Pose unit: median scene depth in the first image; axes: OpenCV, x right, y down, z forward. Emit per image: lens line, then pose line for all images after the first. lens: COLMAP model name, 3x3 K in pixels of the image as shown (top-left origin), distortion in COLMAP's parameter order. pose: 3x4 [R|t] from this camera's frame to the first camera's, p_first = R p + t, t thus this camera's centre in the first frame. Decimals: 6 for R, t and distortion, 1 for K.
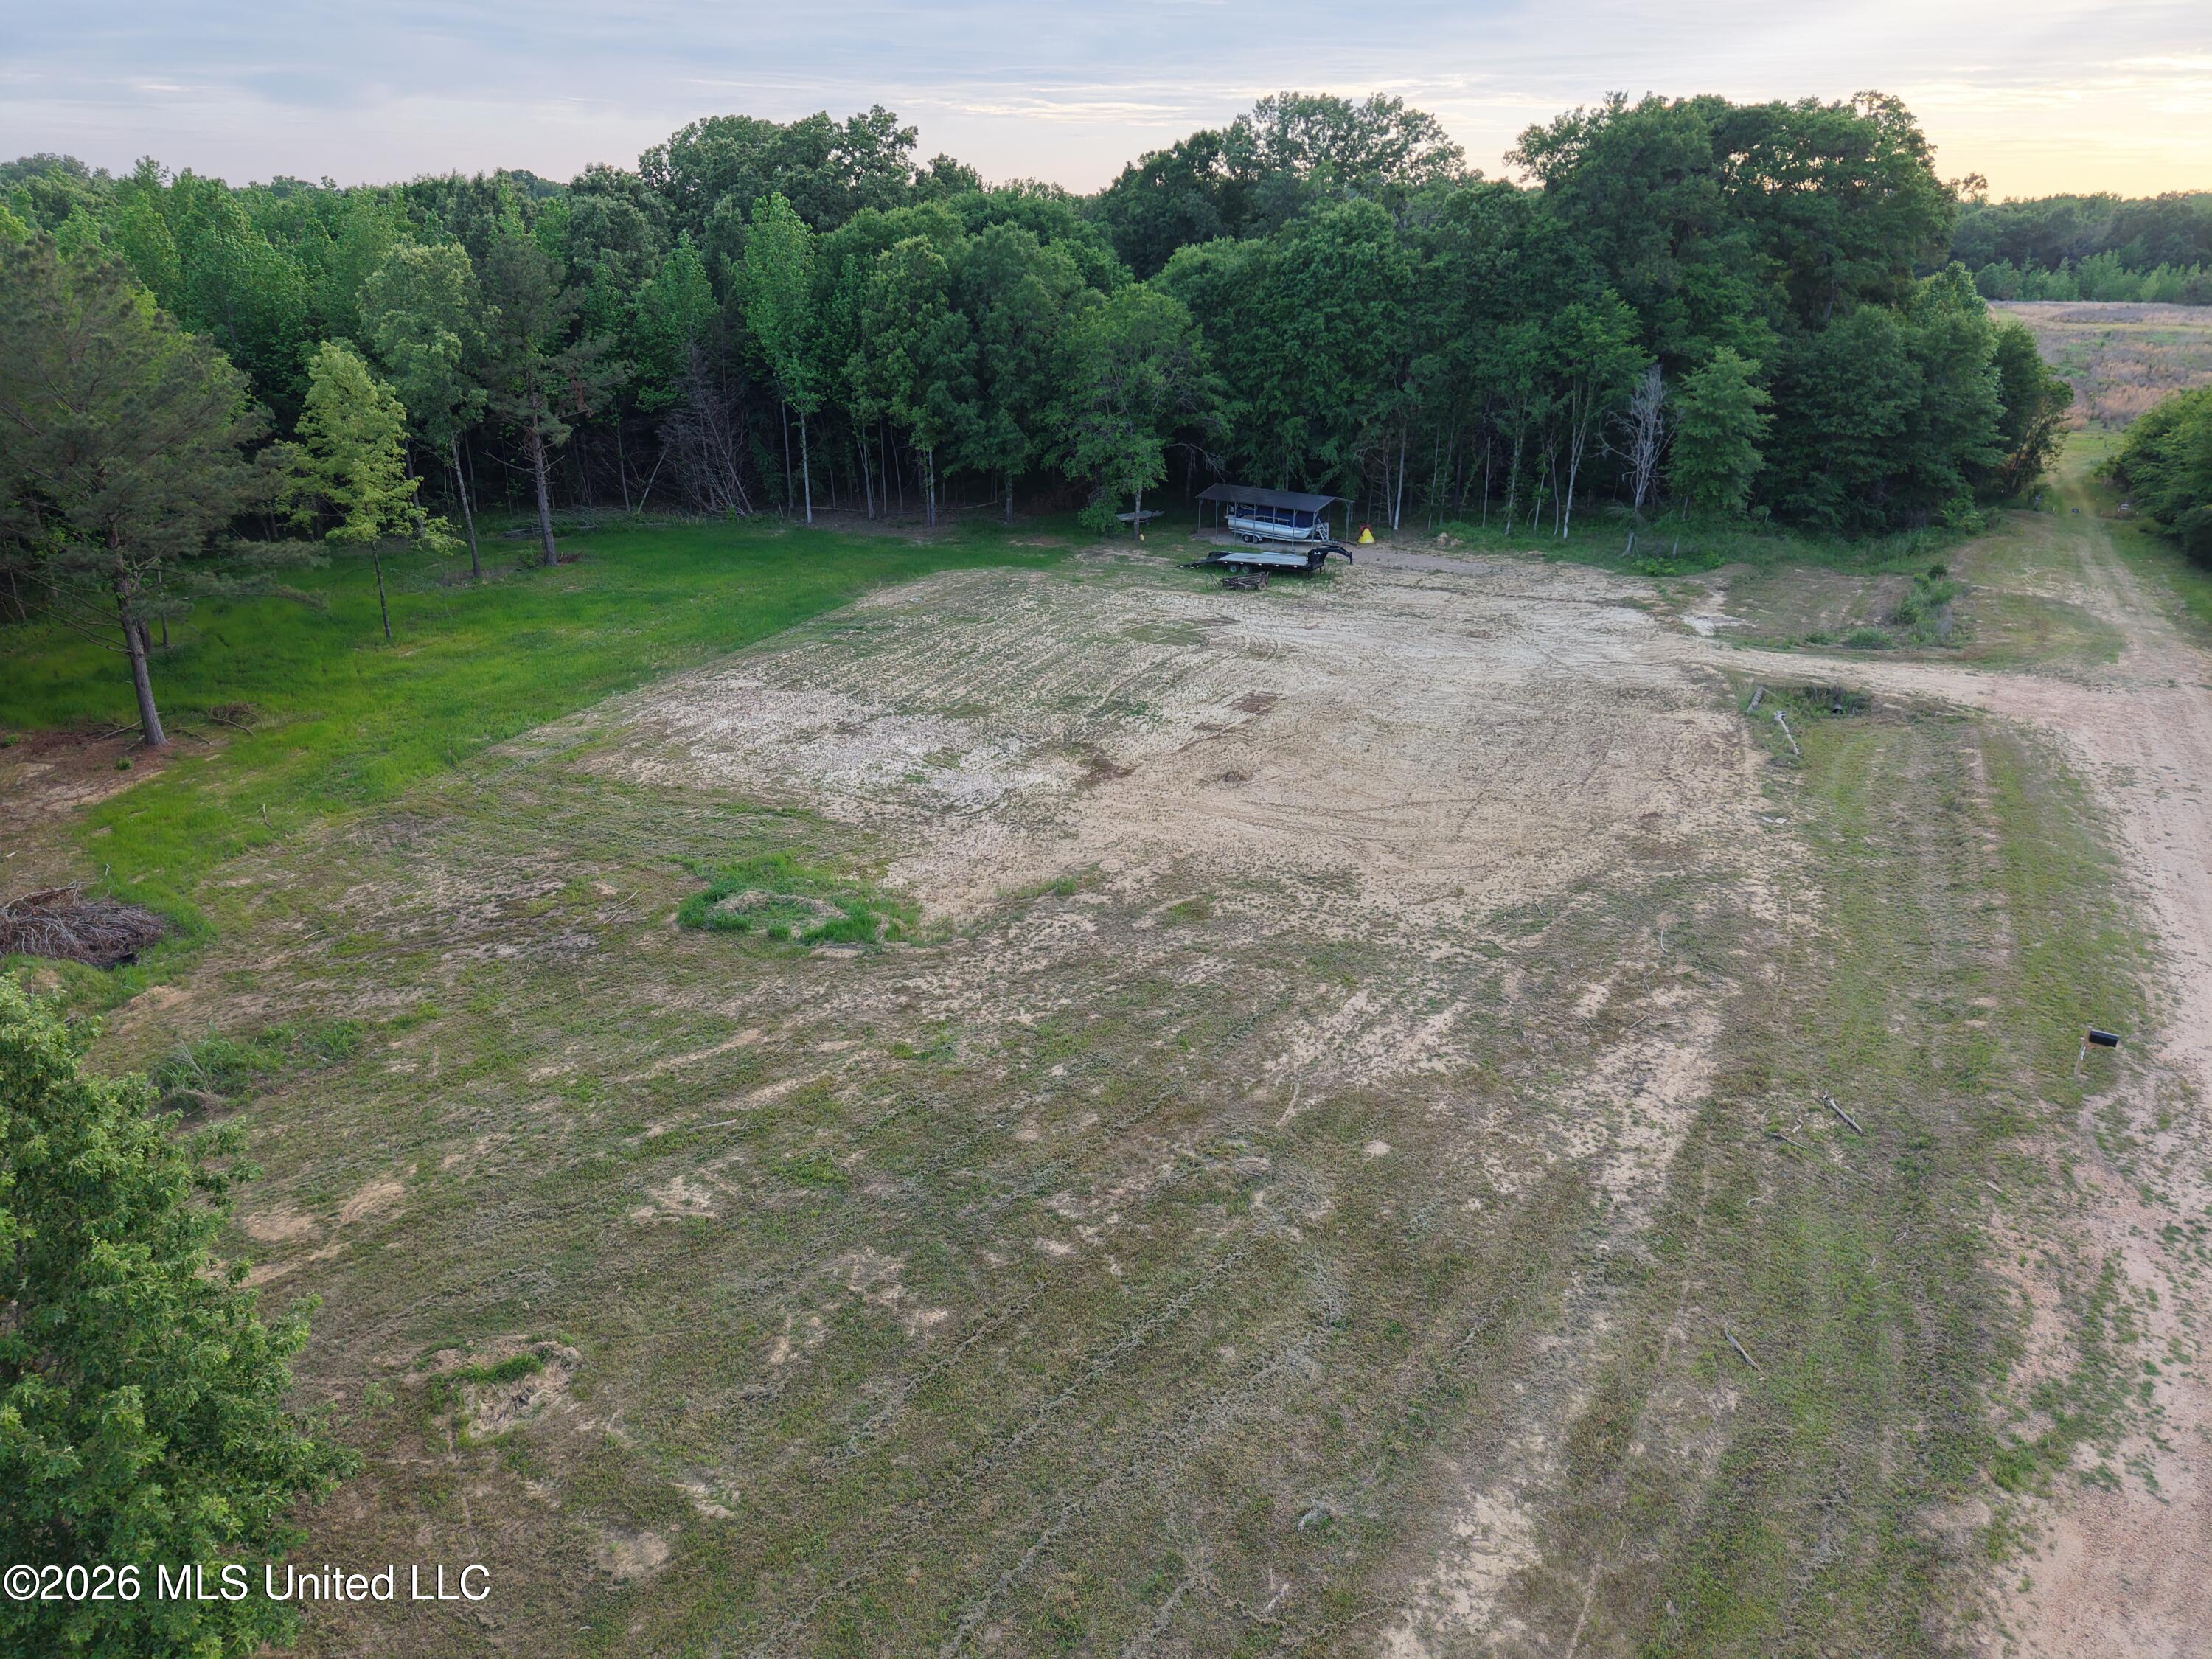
lens RADIAL K [[1457.7, 0, 1106.0], [0, 1457.7, 829.5], [0, 0, 1]] dist [0.037282, -0.018986]
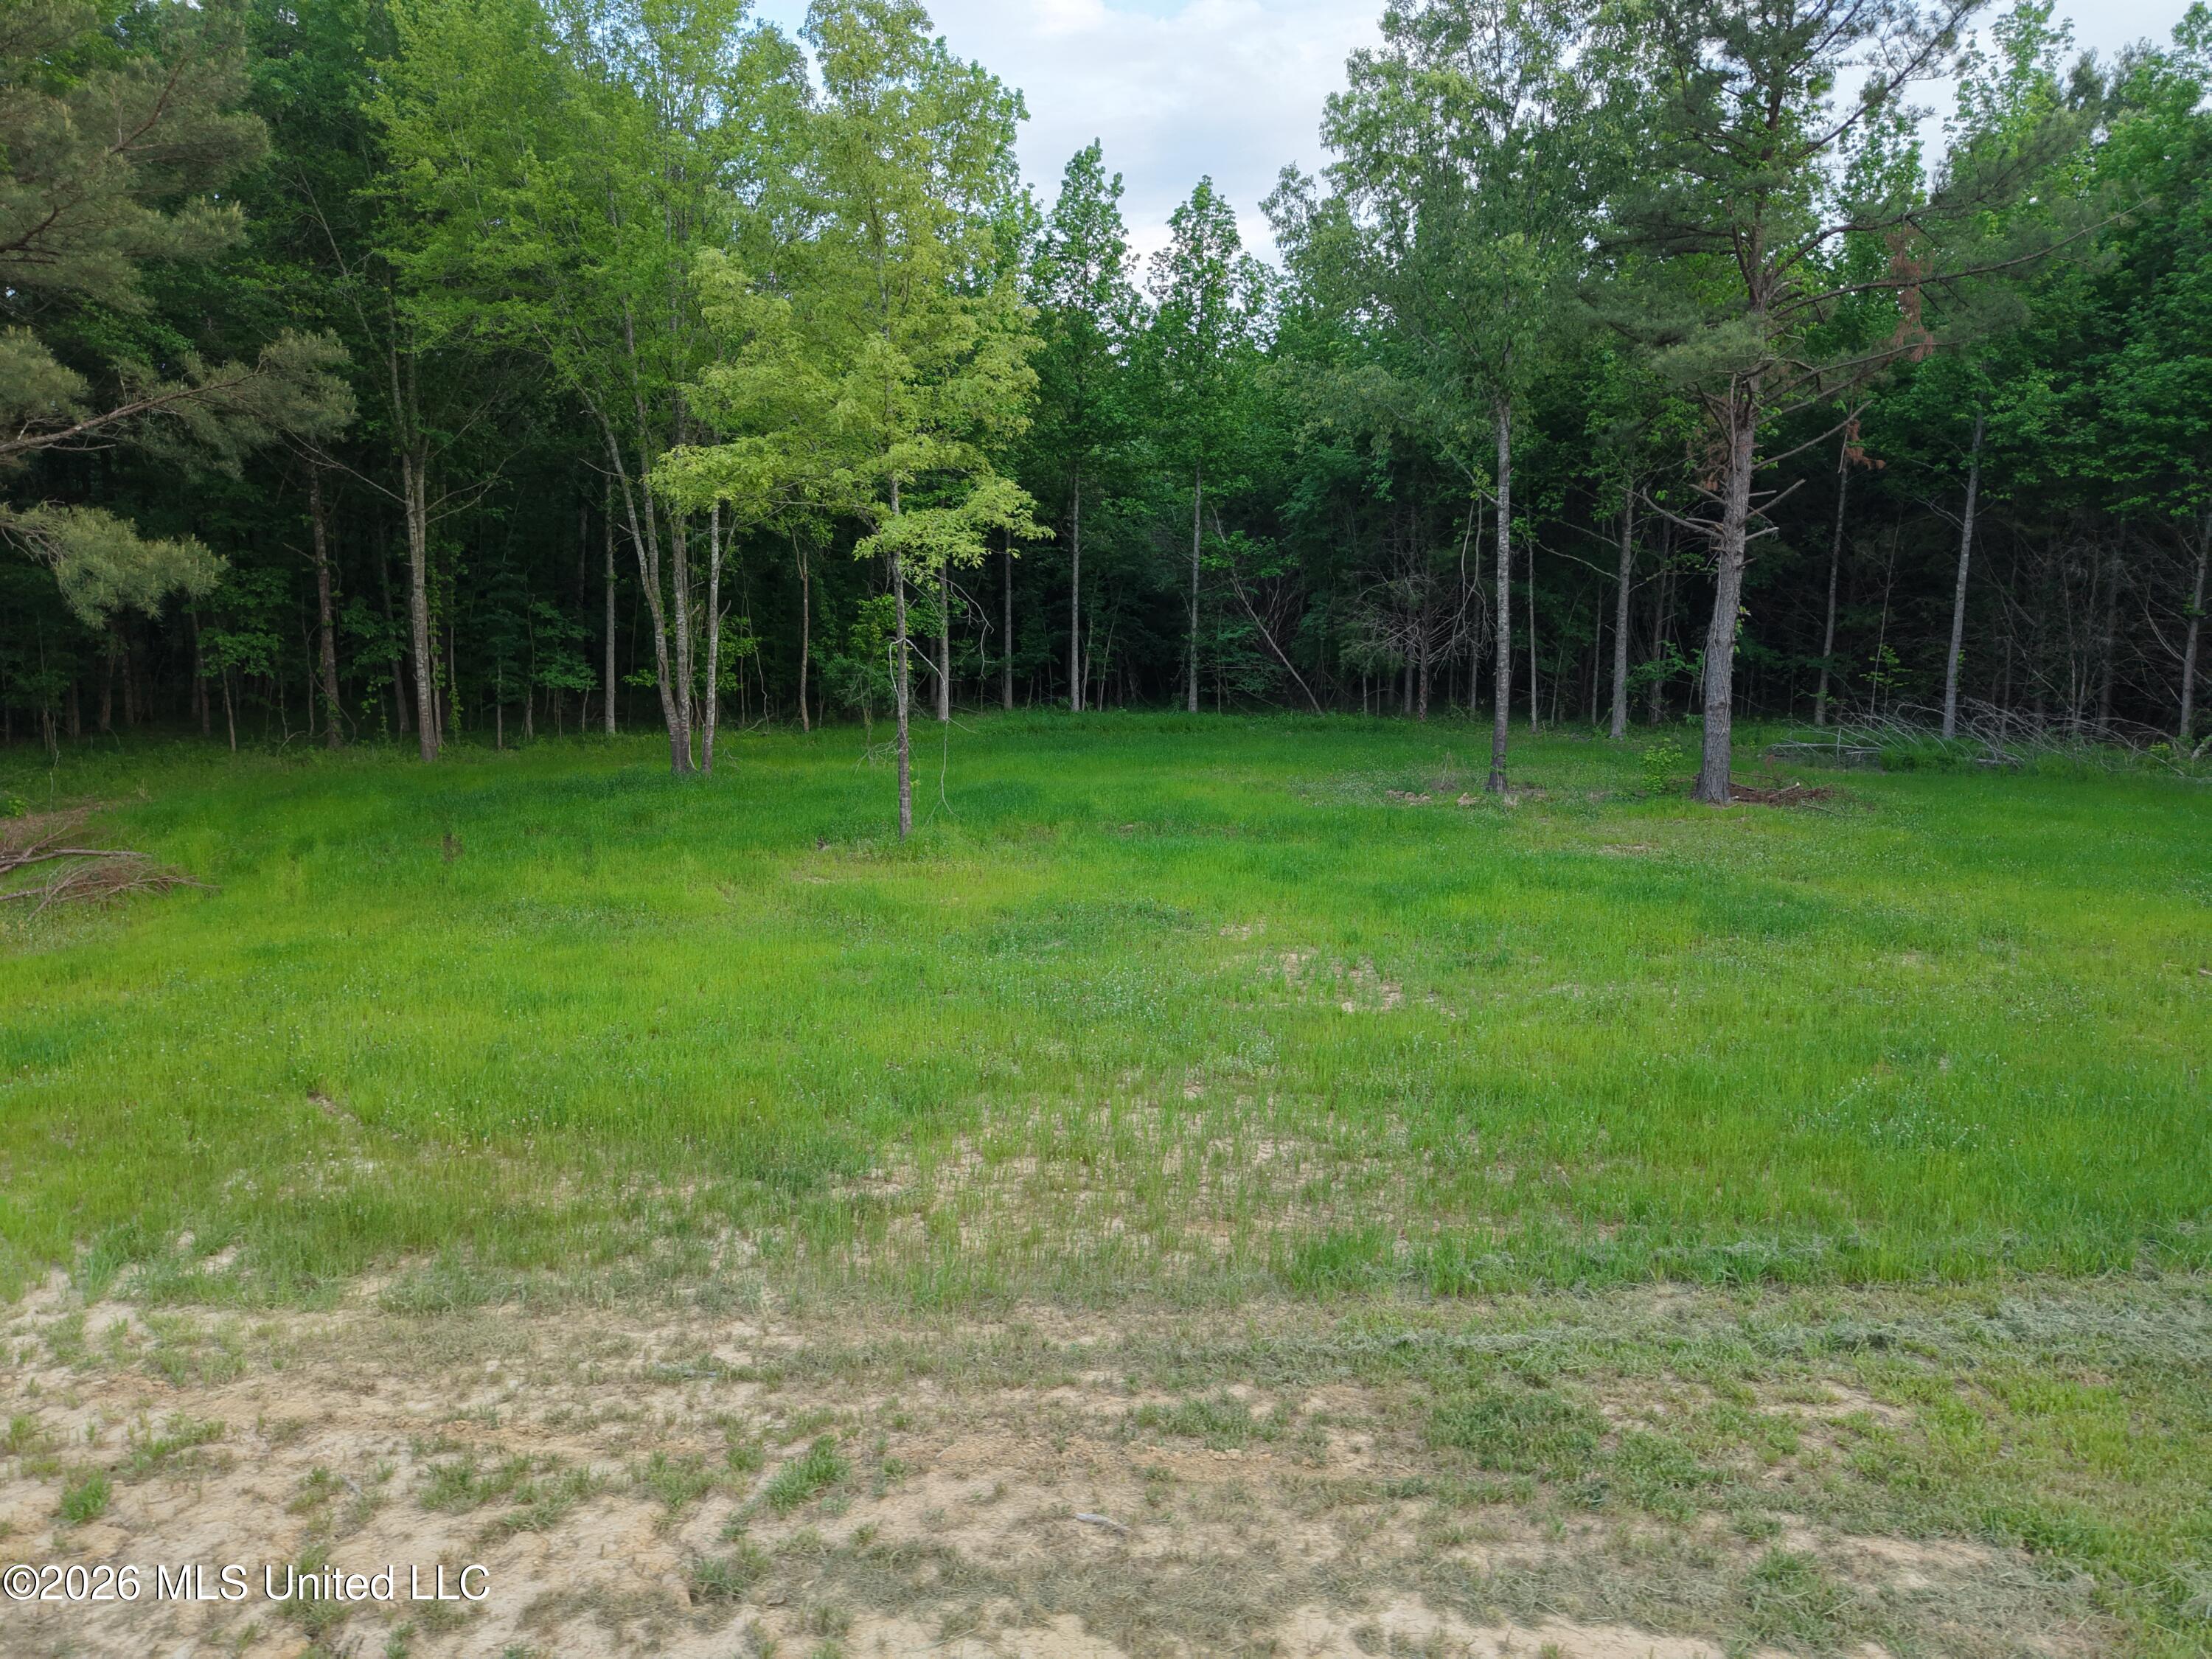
lens RADIAL K [[1476.7, 0, 1109.5], [0, 1476.7, 820.0], [0, 0, 1]] dist [0.055220, -0.068556]
pose [[0.435293, 0.135340, -0.890058, -0.229561], [-0.345541, 0.938034, -0.026356, -0.215272], [0.831337, 0.319024, 0.455085, 1.328737]]
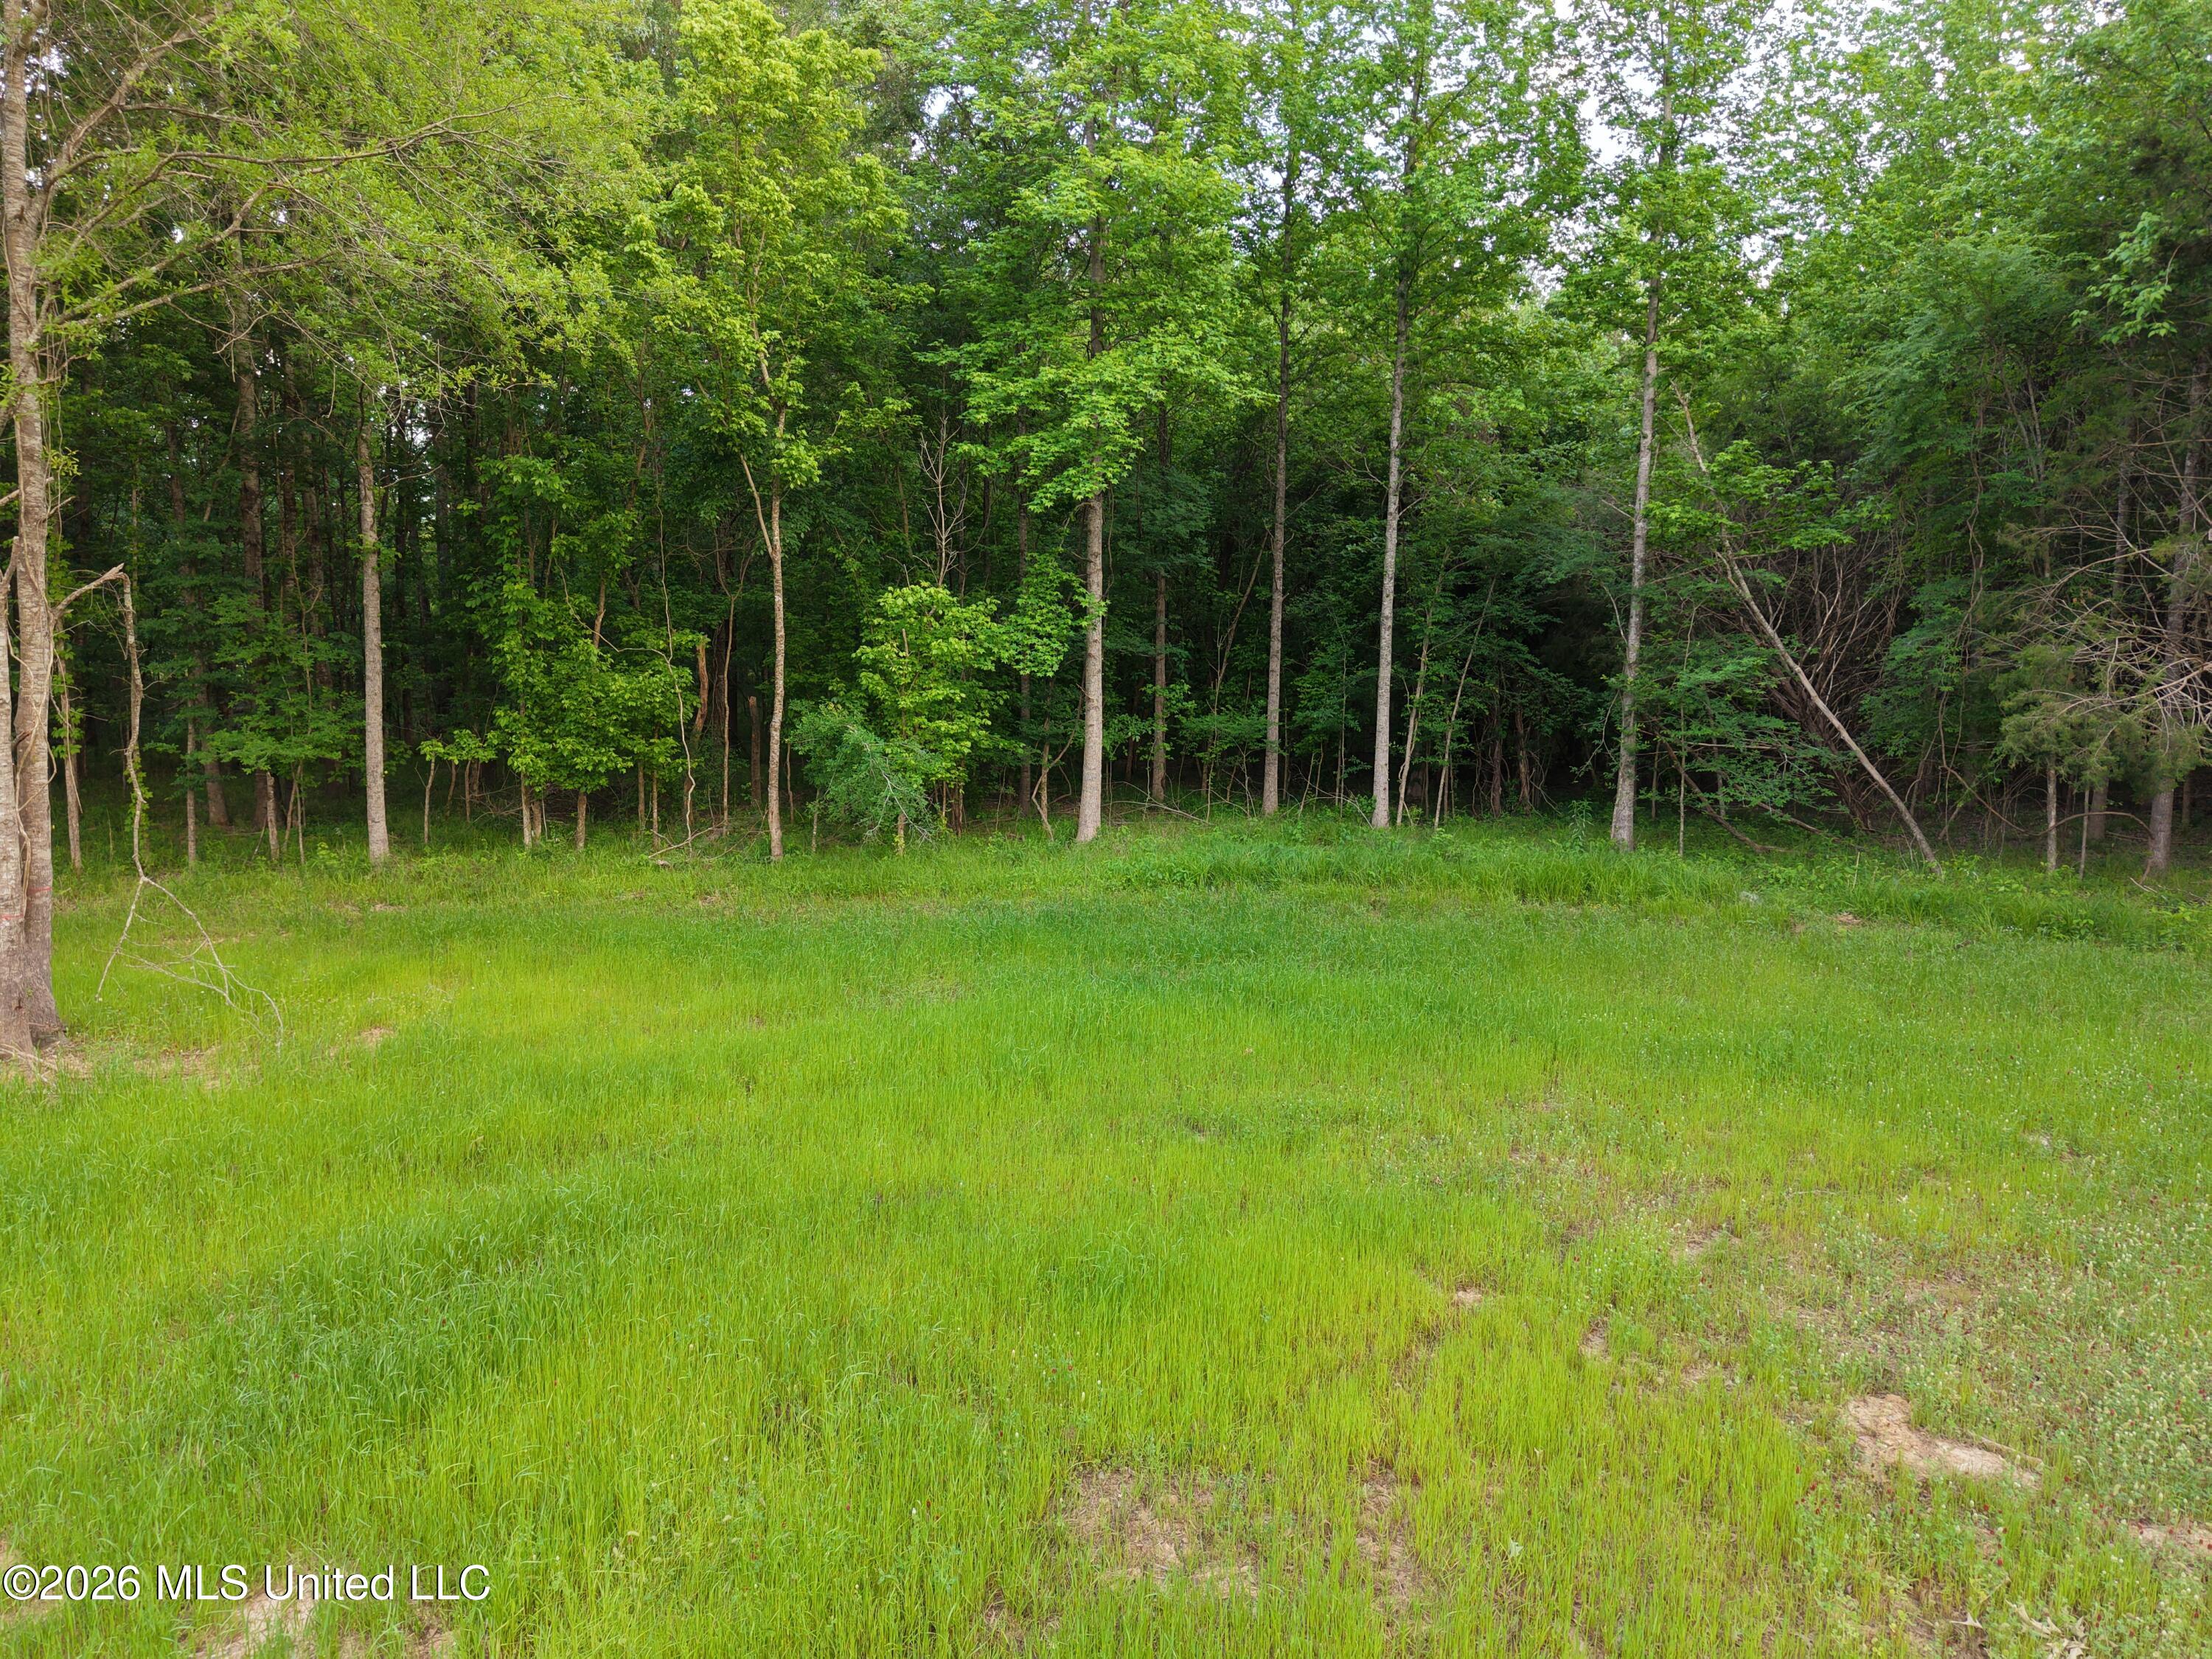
lens RADIAL K [[1504.0, 0, 1111.8], [0, 1504.0, 816.4], [0, 0, 1]] dist [0.036867, -0.021252]
pose [[0.105899, 0.112818, -0.987956, -0.675890], [-0.385729, 0.920407, 0.063758, -0.310350], [0.916514, 0.374331, 0.140987, 1.604805]]
